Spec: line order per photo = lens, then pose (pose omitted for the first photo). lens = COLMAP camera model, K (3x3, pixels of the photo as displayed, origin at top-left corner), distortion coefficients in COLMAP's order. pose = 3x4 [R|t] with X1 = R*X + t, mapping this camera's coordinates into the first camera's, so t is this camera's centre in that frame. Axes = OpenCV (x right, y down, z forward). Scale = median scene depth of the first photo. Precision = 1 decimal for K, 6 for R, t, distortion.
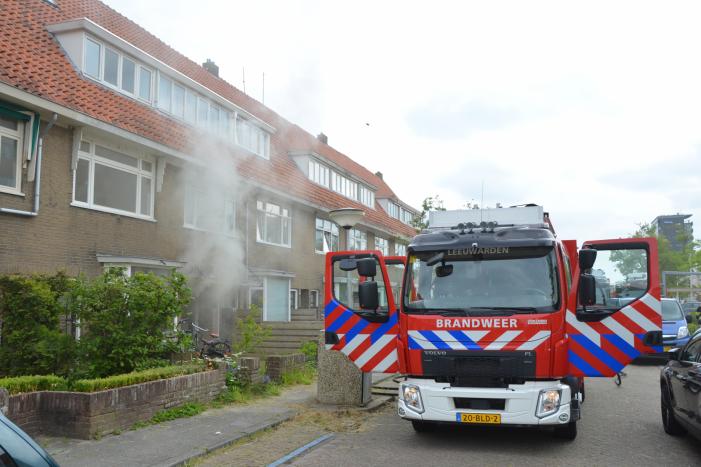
lens RADIAL K [[647.7, 0, 350.5], [0, 647.7, 233.5], [0, 0, 1]] dist [-0.120129, 0.191941]
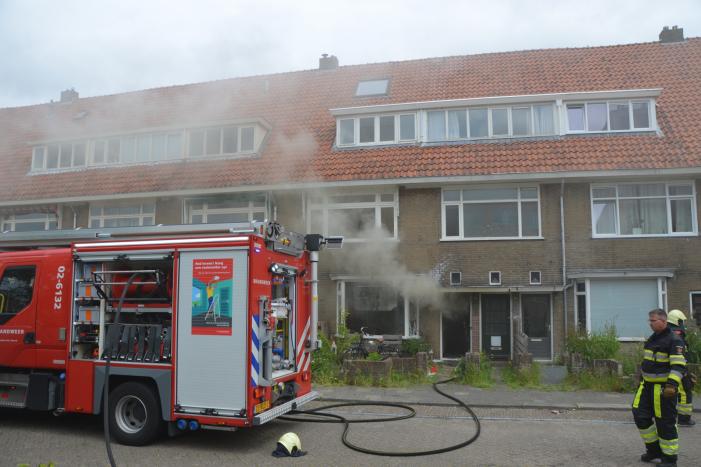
lens RADIAL K [[550.6, 0, 354.3], [0, 550.6, 248.5], [0, 0, 1]] dist [-0.158560, 0.106886]
pose [[0.098007, -0.102043, -0.989940, 1.405043], [0.100253, 0.990681, -0.092194, 0.161239], [0.990123, -0.090209, 0.107324, 1.648742]]
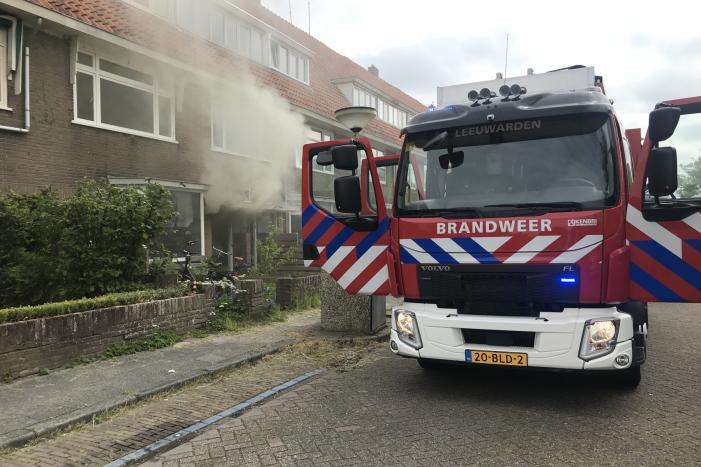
lens RADIAL K [[577.8, 0, 350.5], [0, 577.8, 233.5], [0, 0, 1]] dist [0.029040, -0.010915]
pose [[0.993650, -0.016603, -0.111287, 0.099227], [0.028166, 0.994266, 0.103157, 0.068262], [0.108936, -0.105636, 0.988420, 0.310860]]
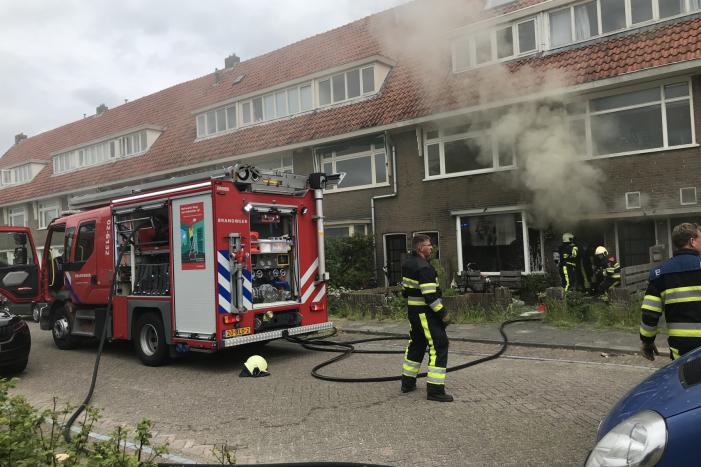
lens RADIAL K [[577.8, 0, 350.5], [0, 577.8, 233.5], [0, 0, 1]] dist [0.029040, -0.010915]
pose [[-0.328696, -0.022806, -0.944160, 1.424256], [0.138015, 0.987816, -0.071909, 0.242642], [0.934297, -0.153945, -0.321544, 2.106158]]
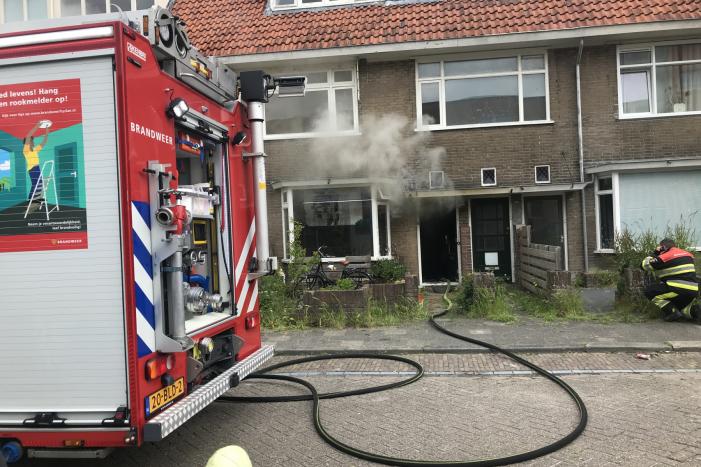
lens RADIAL K [[577.8, 0, 350.5], [0, 577.8, 233.5], [0, 0, 1]] dist [0.029040, -0.010915]
pose [[0.201749, -0.008620, -0.979399, 0.988363], [0.141385, 0.989744, 0.020413, 0.204270], [0.969179, -0.142591, 0.200899, 1.637926]]
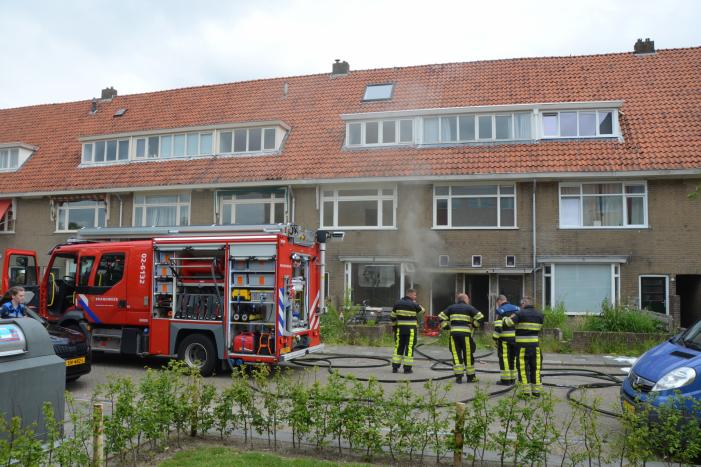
lens RADIAL K [[550.6, 0, 354.3], [0, 550.6, 248.5], [0, 0, 1]] dist [-0.158560, 0.106886]
pose [[0.069311, -0.059413, -0.995824, 1.806721], [0.089372, 0.994581, -0.053119, 0.160621], [0.993584, -0.085317, 0.074245, 1.659225]]
